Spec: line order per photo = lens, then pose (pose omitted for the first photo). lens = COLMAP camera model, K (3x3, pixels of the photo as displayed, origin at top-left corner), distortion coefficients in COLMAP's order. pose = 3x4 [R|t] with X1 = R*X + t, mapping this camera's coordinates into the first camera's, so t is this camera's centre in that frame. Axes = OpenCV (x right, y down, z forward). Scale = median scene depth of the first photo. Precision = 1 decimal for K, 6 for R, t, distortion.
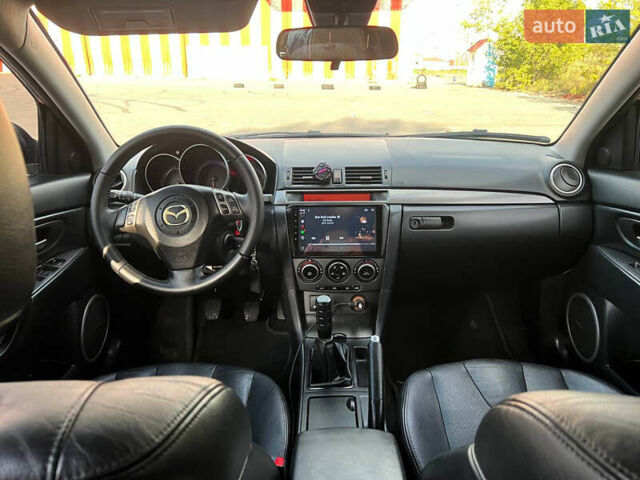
lens RADIAL K [[506.6, 0, 320.0], [0, 506.6, 240.0], [0, 0, 1]] dist [0.009683, -0.000374]
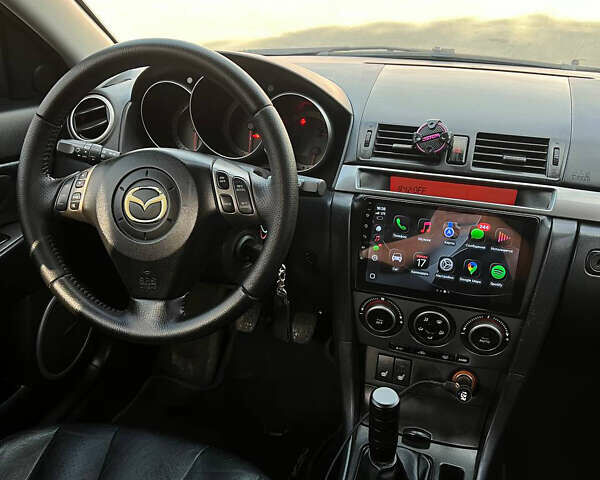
lens RADIAL K [[603.2, 0, 300.0], [0, 603.2, 240.0], [0, 0, 1]] dist [0.072191, -0.142393]
pose [[0.958282, 0.145906, -0.245780, 0.046296], [-0.111384, 0.982544, 0.149002, -0.111265], [0.263229, -0.115410, 0.957805, 0.338795]]
